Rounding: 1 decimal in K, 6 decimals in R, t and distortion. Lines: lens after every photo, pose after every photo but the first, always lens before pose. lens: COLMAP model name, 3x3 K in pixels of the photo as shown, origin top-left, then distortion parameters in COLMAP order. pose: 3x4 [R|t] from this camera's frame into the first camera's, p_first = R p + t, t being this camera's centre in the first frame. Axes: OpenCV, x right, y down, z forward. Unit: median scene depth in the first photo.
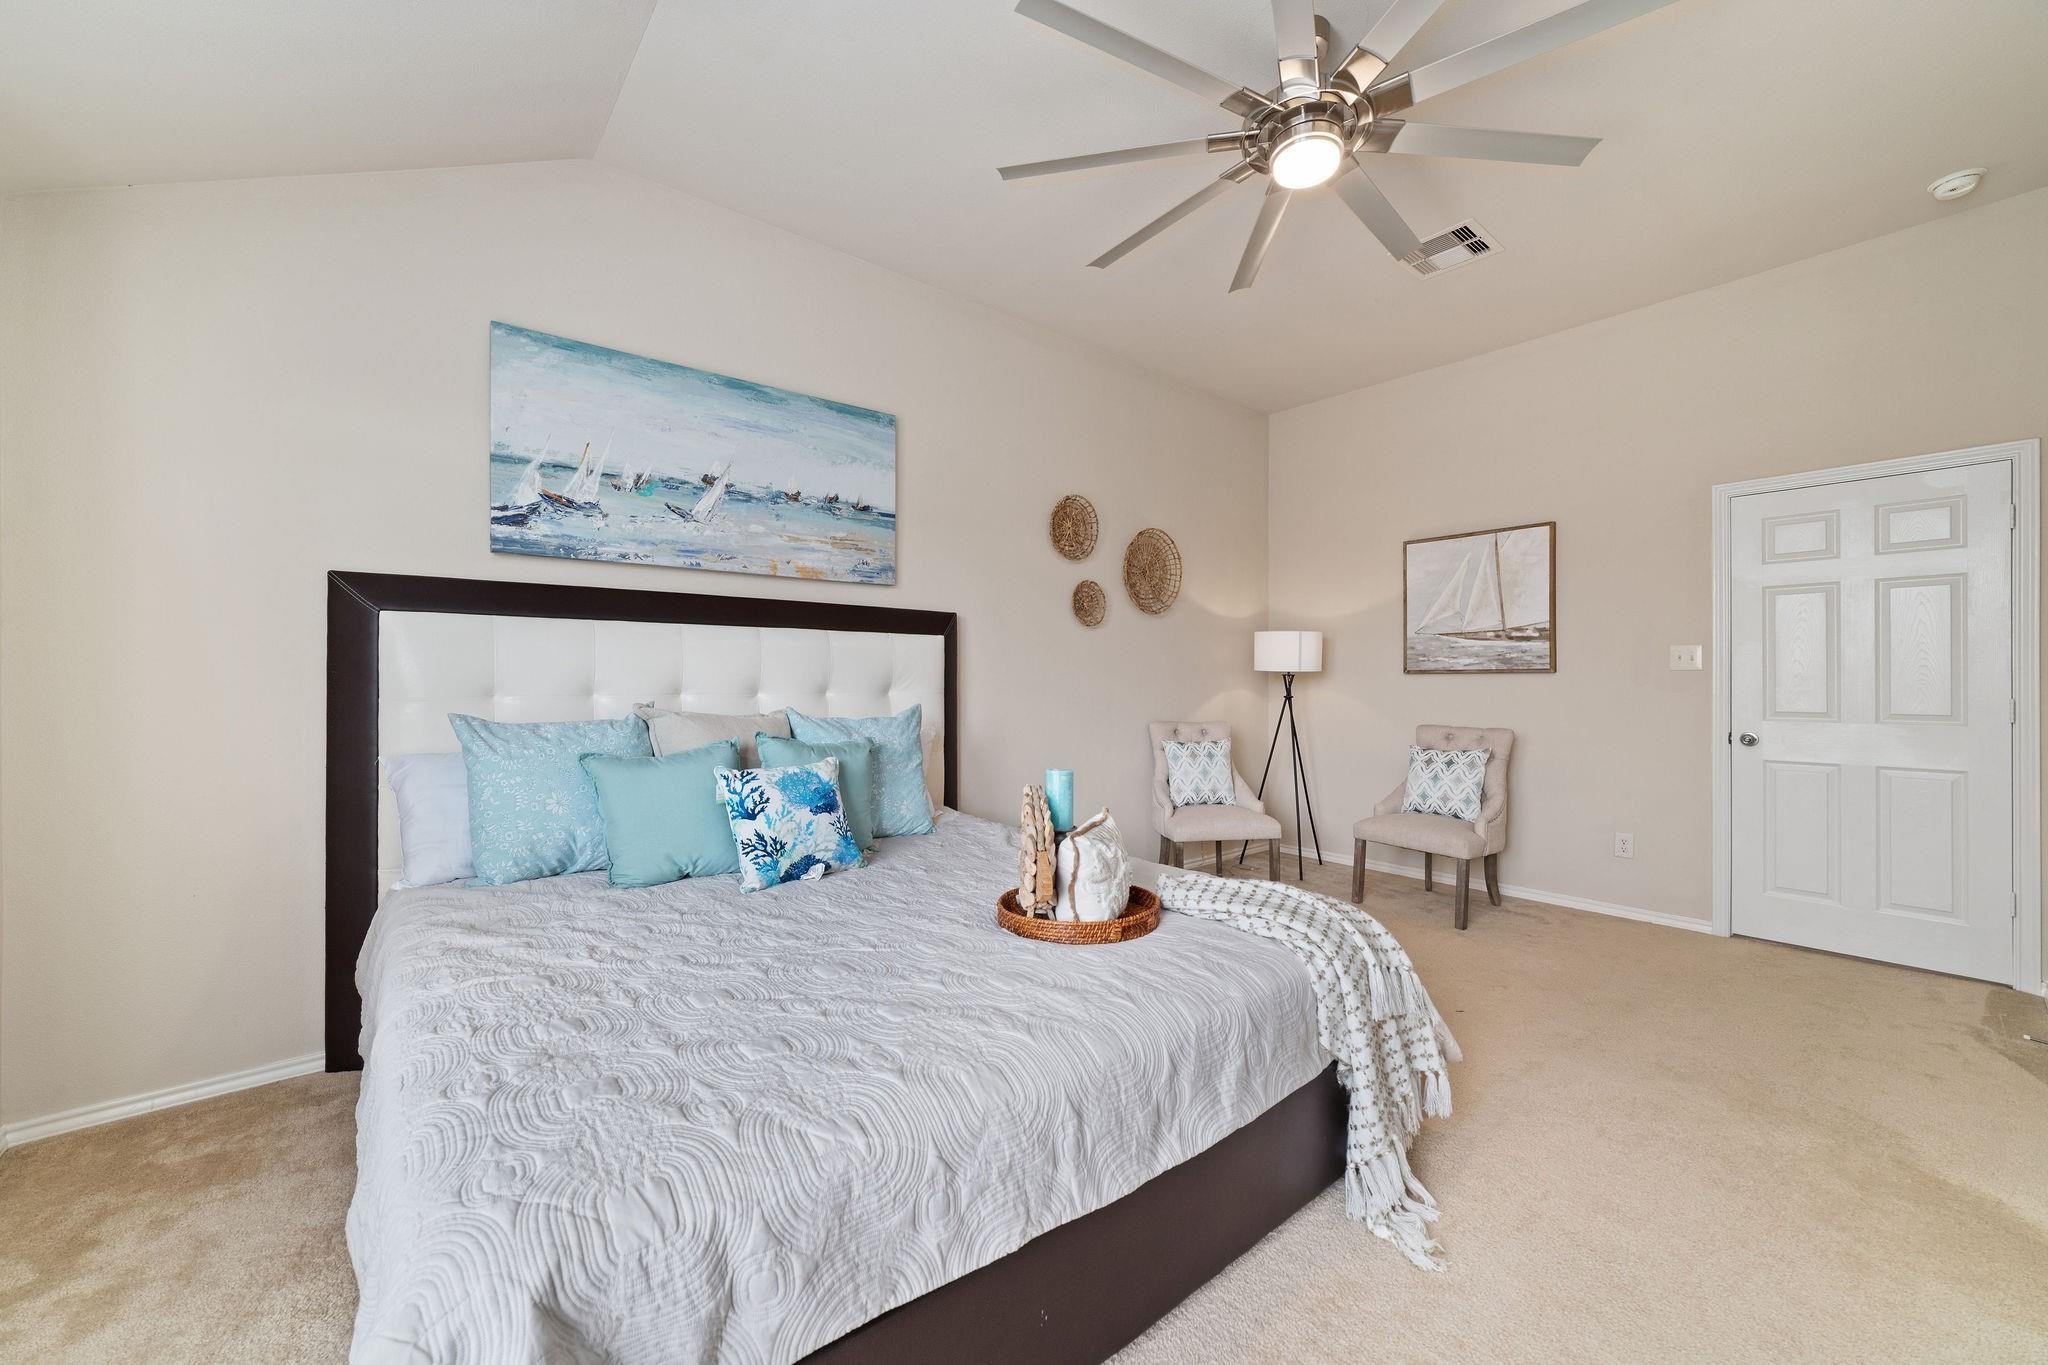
lens RADIAL K [[794.8, 0, 1026.2], [0, 794.8, 685.6], [0, 0, 1]] dist [-0.023450, 0.009962]
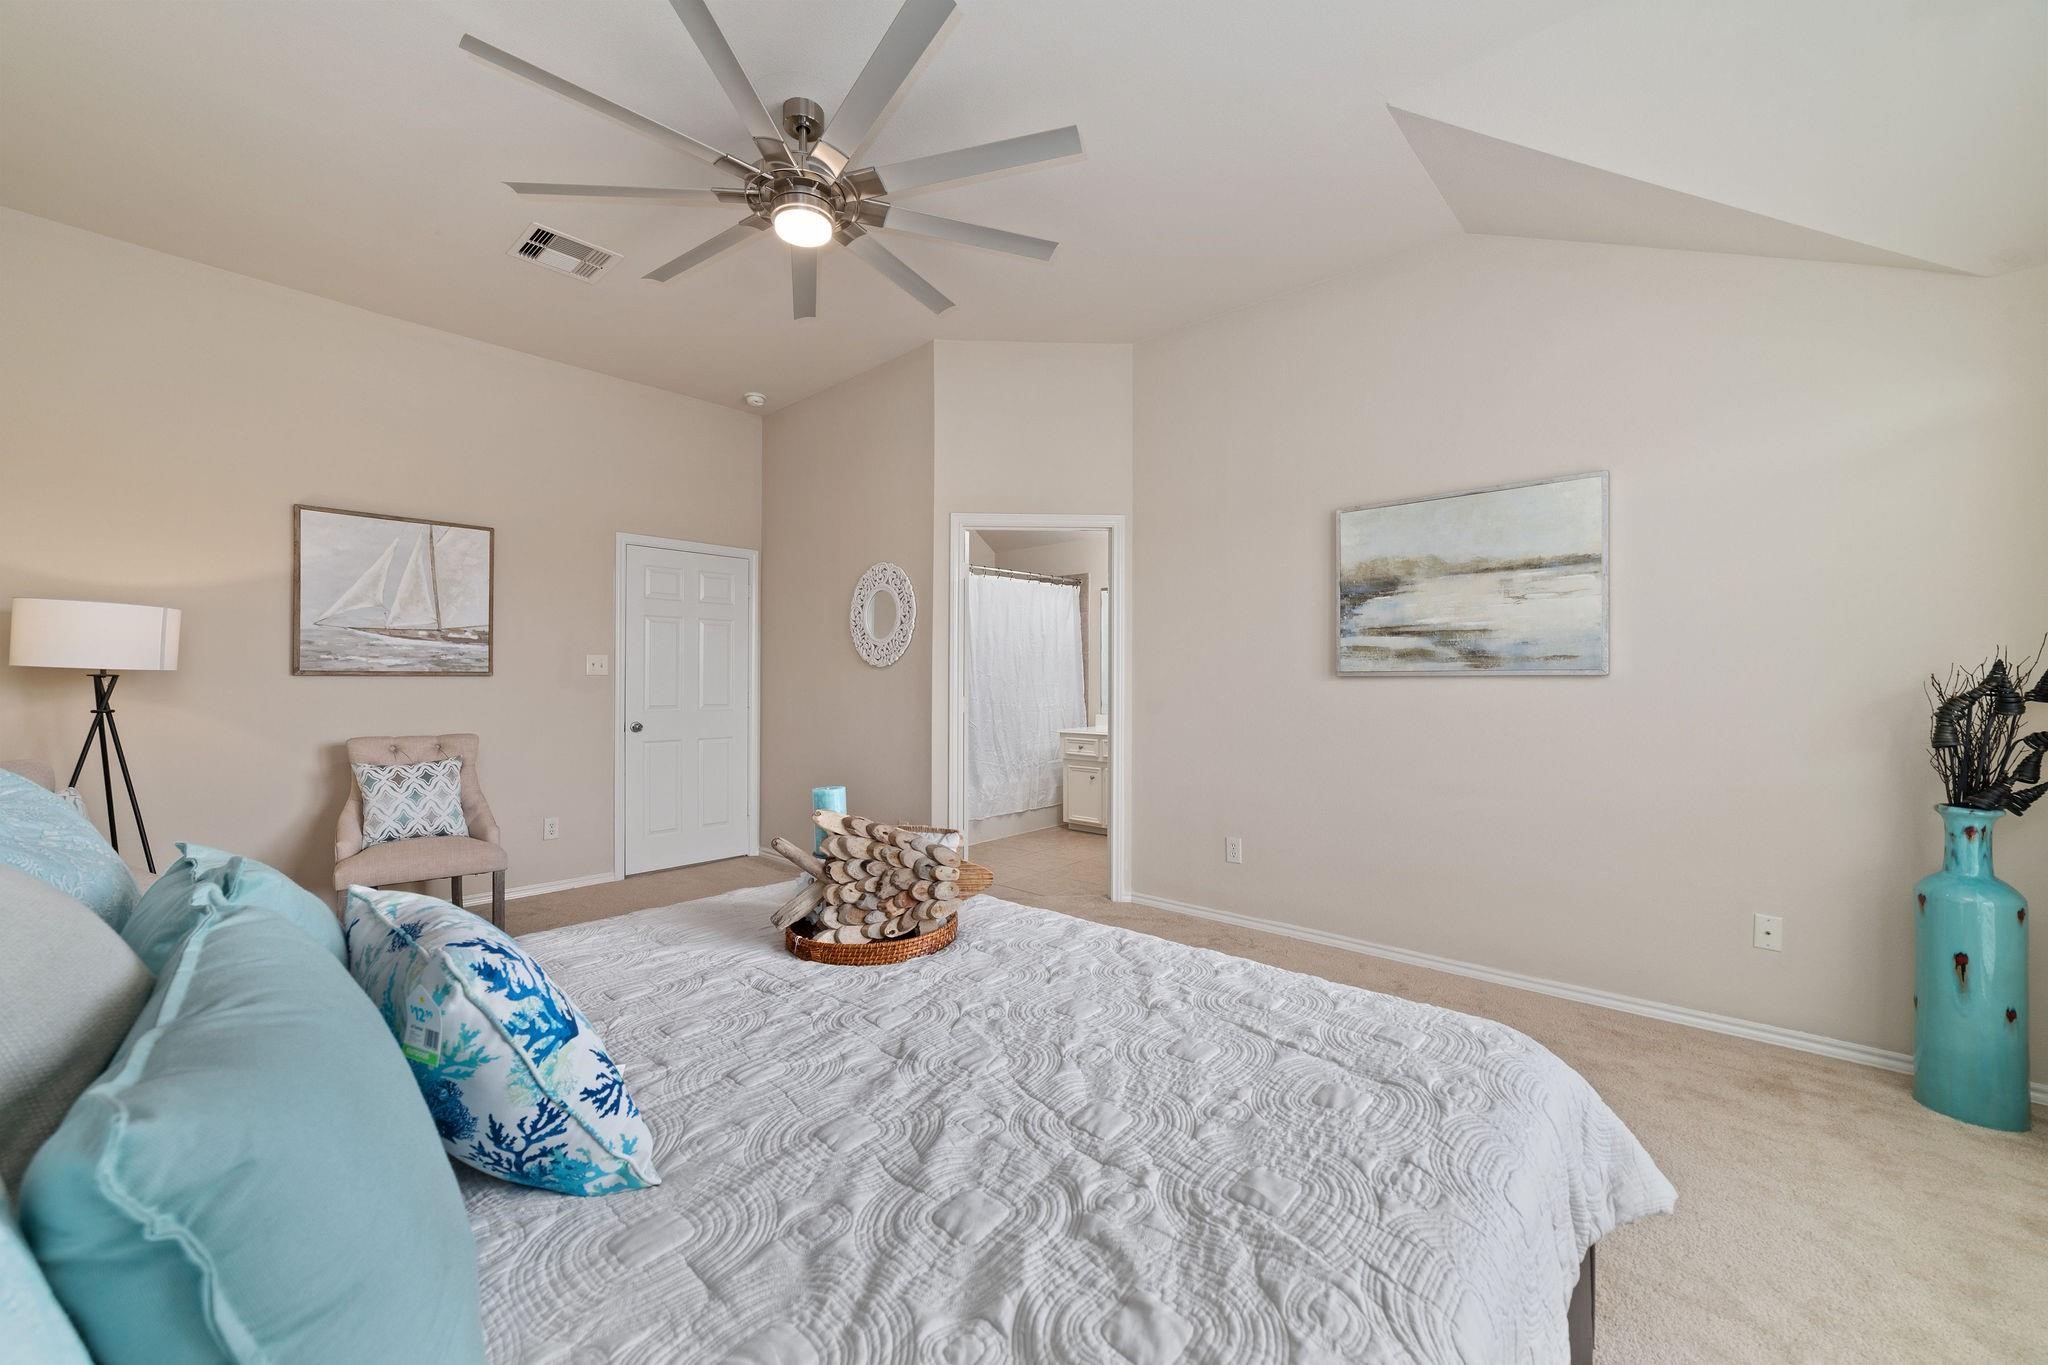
lens RADIAL K [[794.8, 0, 1026.2], [0, 794.8, 685.6], [0, 0, 1]] dist [-0.023450, 0.009962]
pose [[-0.159216, -0.004904, 0.987232, -0.433719], [0.004455, 0.999974, 0.005686, -0.006371], [-0.987234, 0.005303, -0.159190, 0.462366]]
